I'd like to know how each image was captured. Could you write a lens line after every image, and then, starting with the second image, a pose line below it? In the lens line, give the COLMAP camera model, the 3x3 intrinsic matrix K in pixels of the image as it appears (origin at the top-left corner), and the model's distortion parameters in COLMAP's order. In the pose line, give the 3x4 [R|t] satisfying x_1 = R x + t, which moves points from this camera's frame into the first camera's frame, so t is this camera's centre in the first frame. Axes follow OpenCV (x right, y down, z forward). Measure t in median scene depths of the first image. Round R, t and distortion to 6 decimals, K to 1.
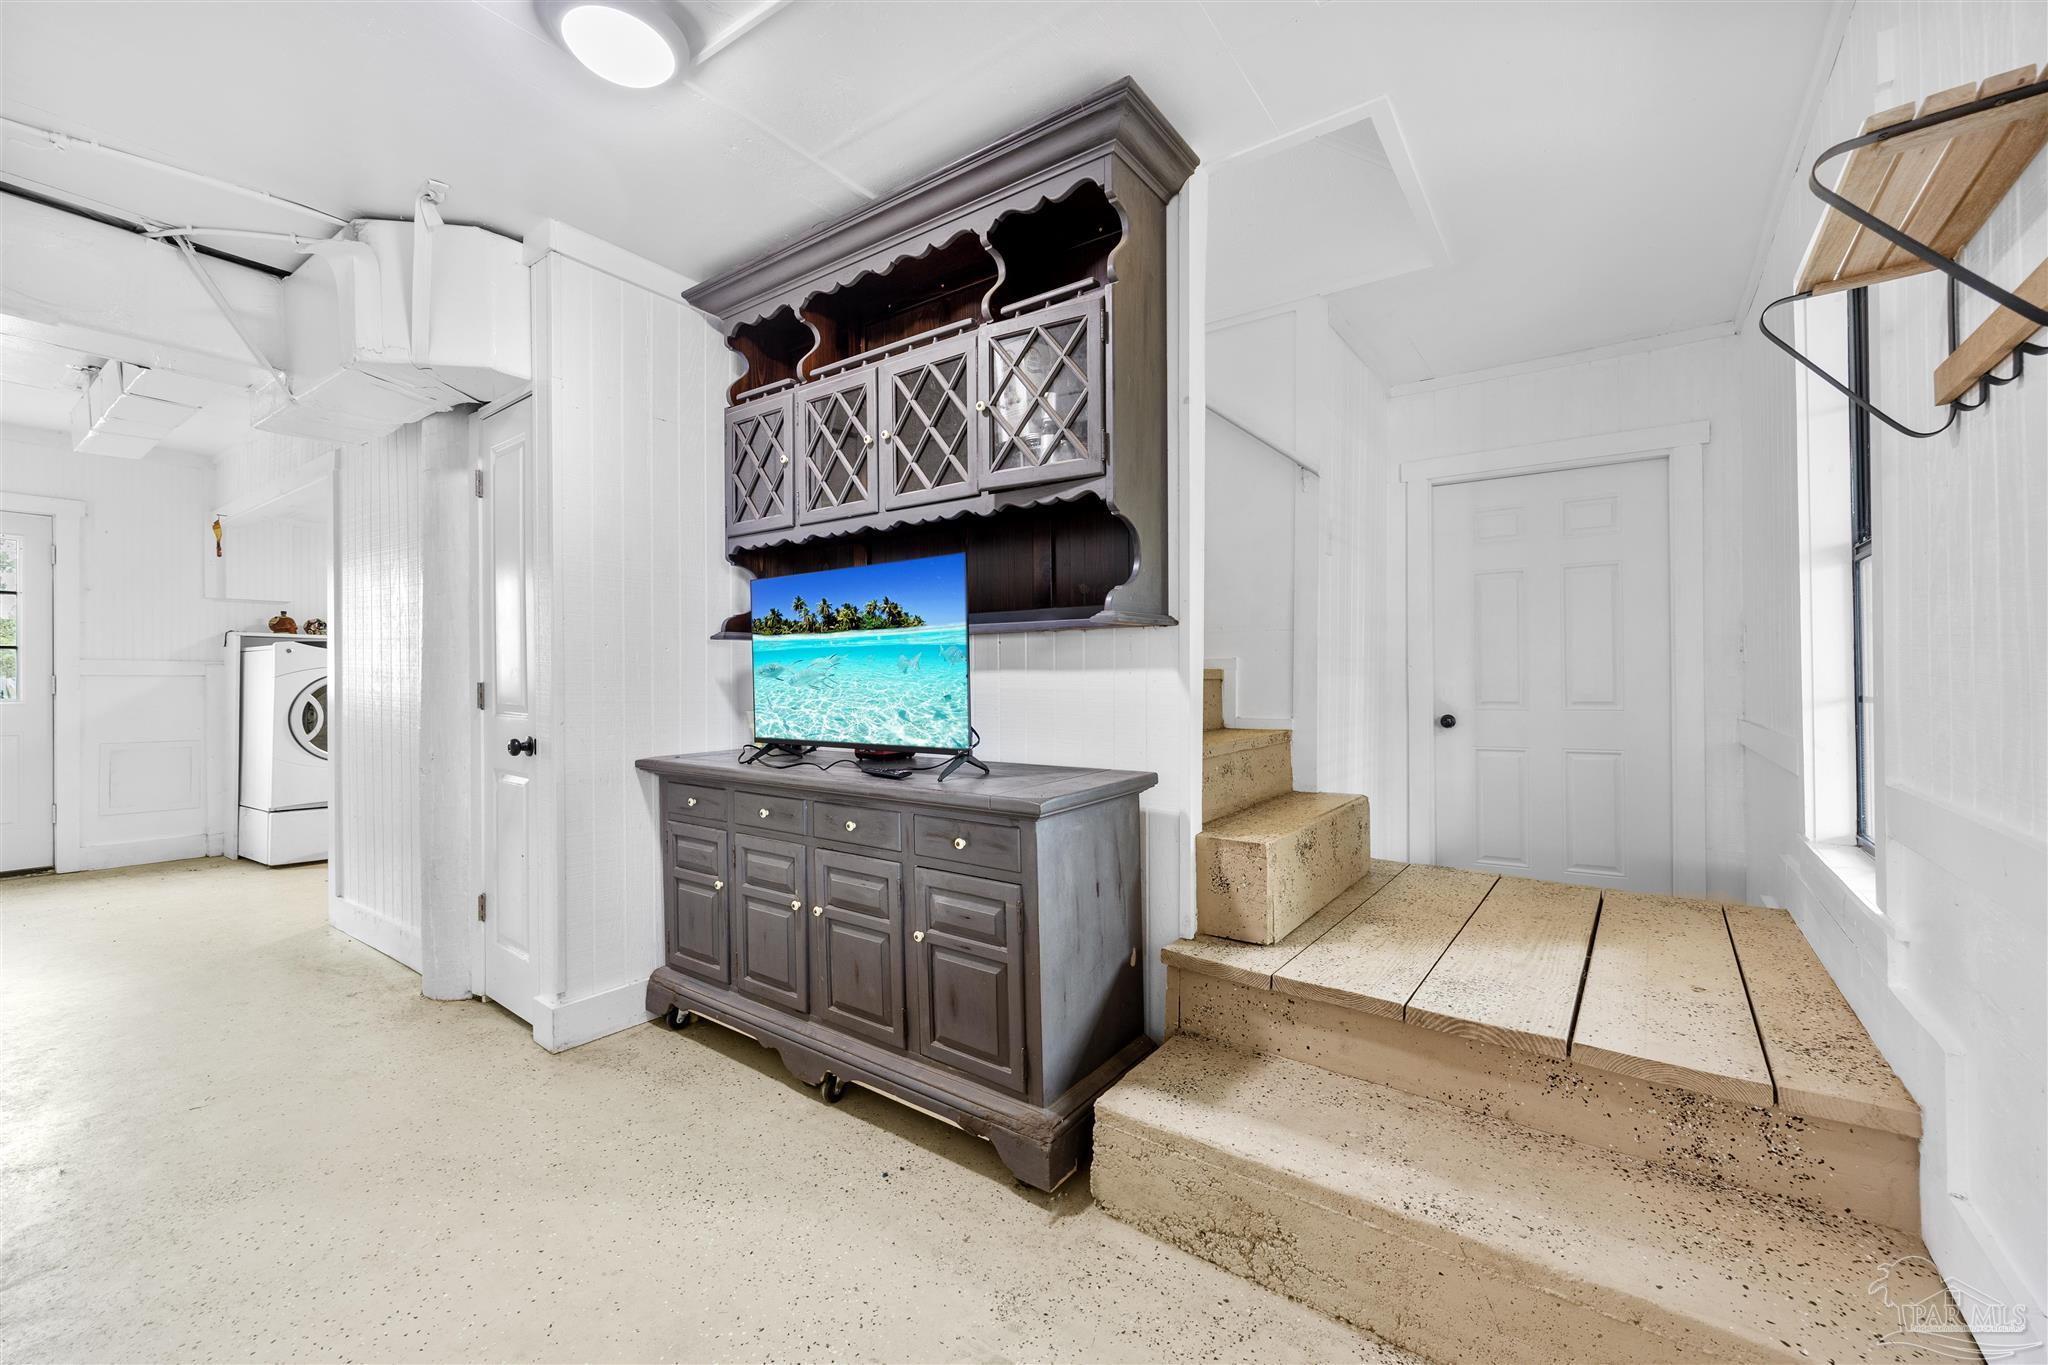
lens RADIAL K [[825.0, 0, 1019.4], [0, 825.0, 657.9], [0, 0, 1]] dist [-0.001223, -0.000358]
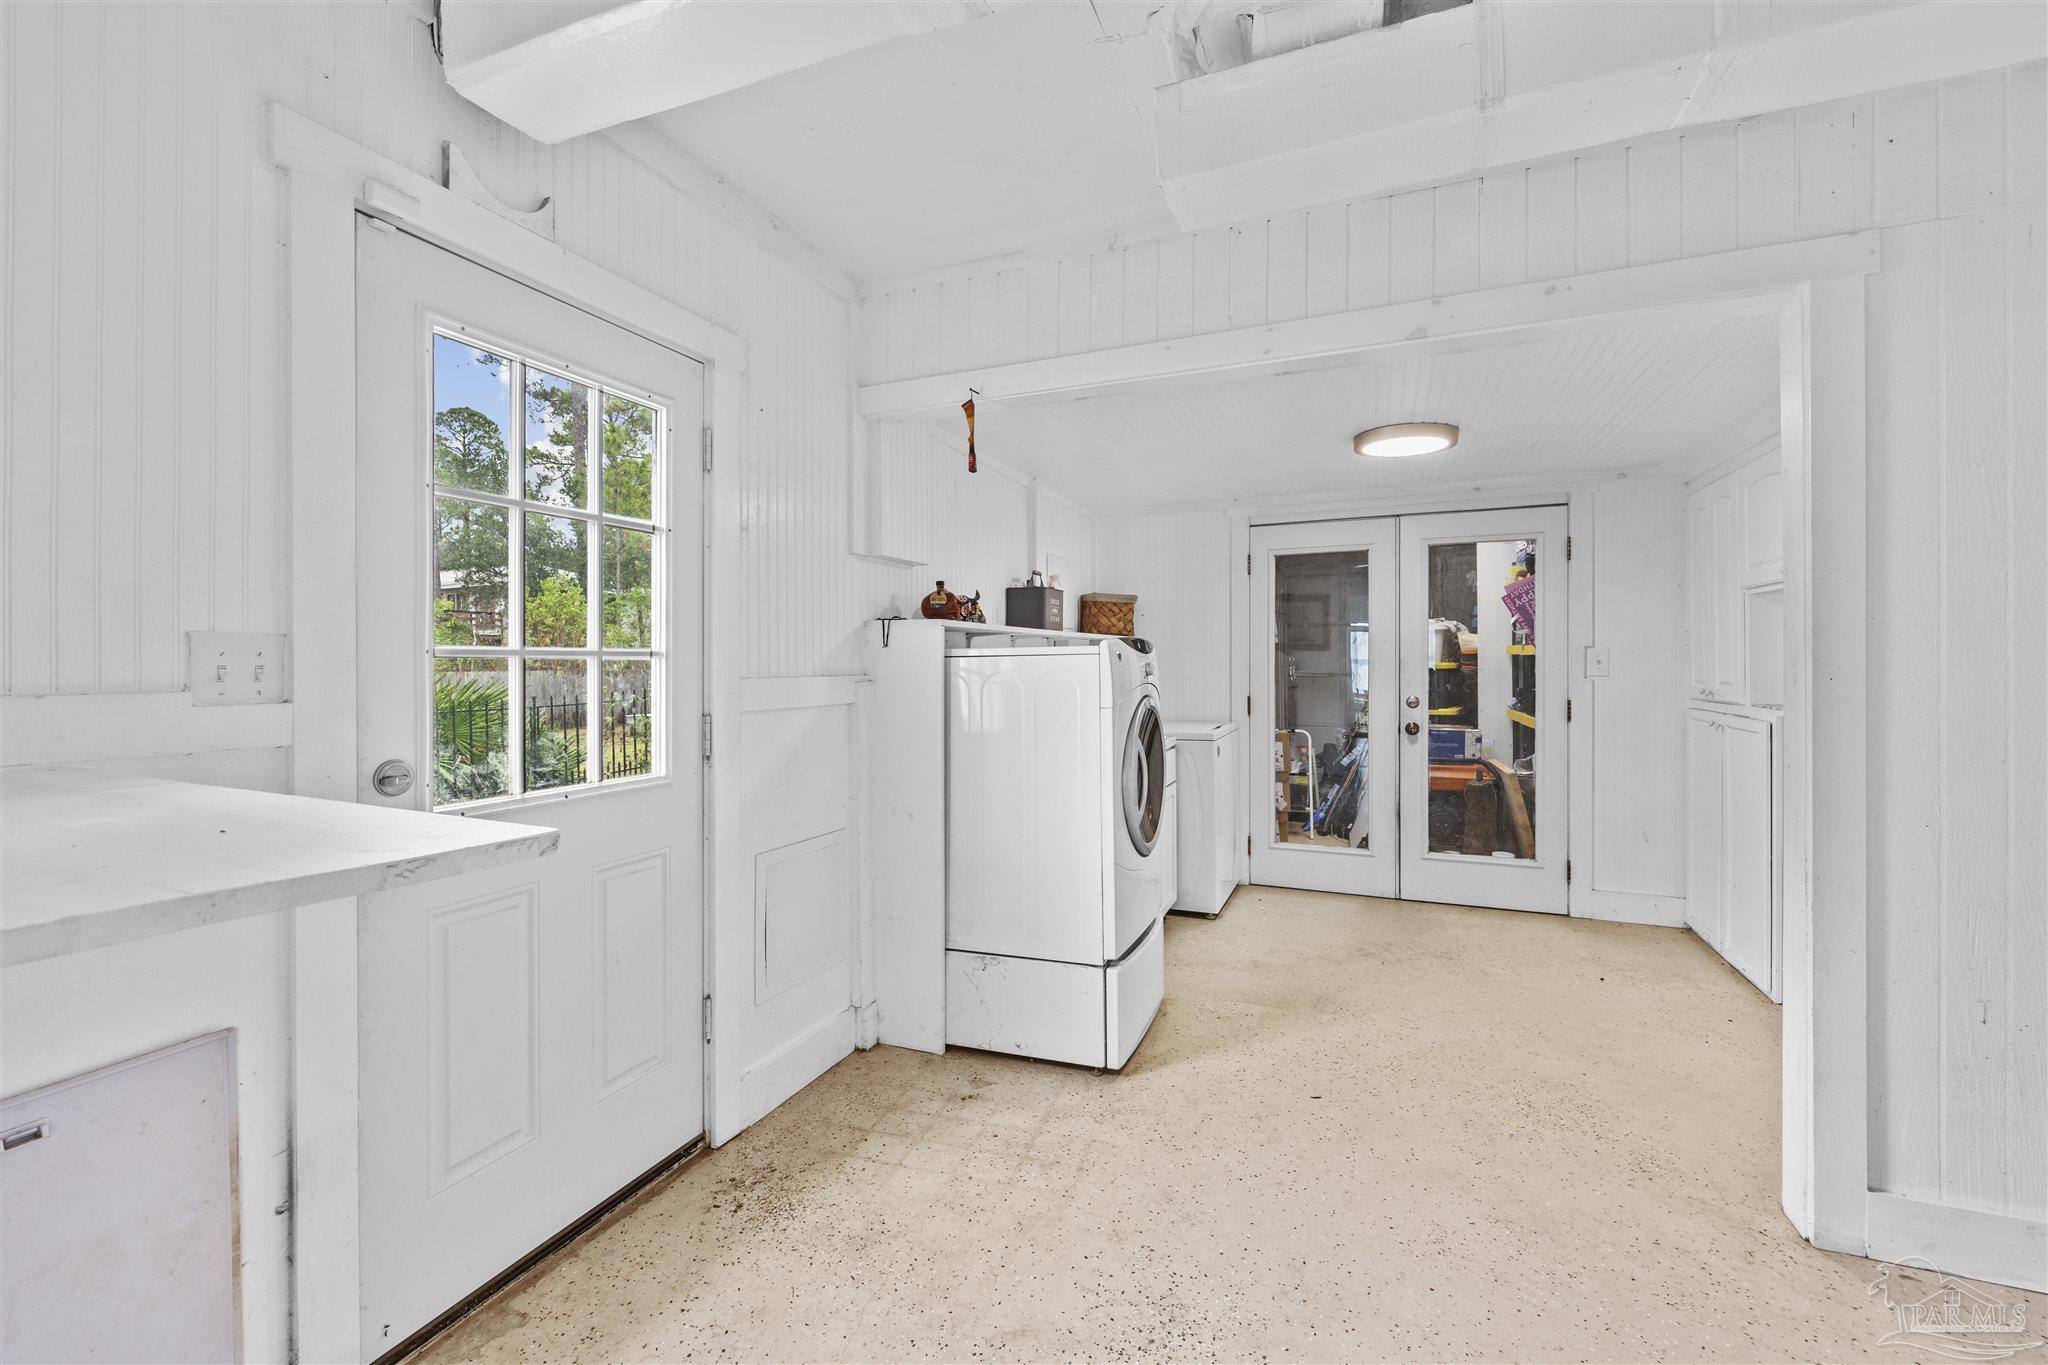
lens RADIAL K [[825.0, 0, 1019.4], [0, 825.0, 657.9], [0, 0, 1]] dist [-0.001223, -0.000358]
pose [[0.971923, -0.005753, 0.235230, -1.031894], [0.003538, 0.999945, 0.009834, -0.011928], [-0.235274, -0.008726, 0.971890, 0.484825]]
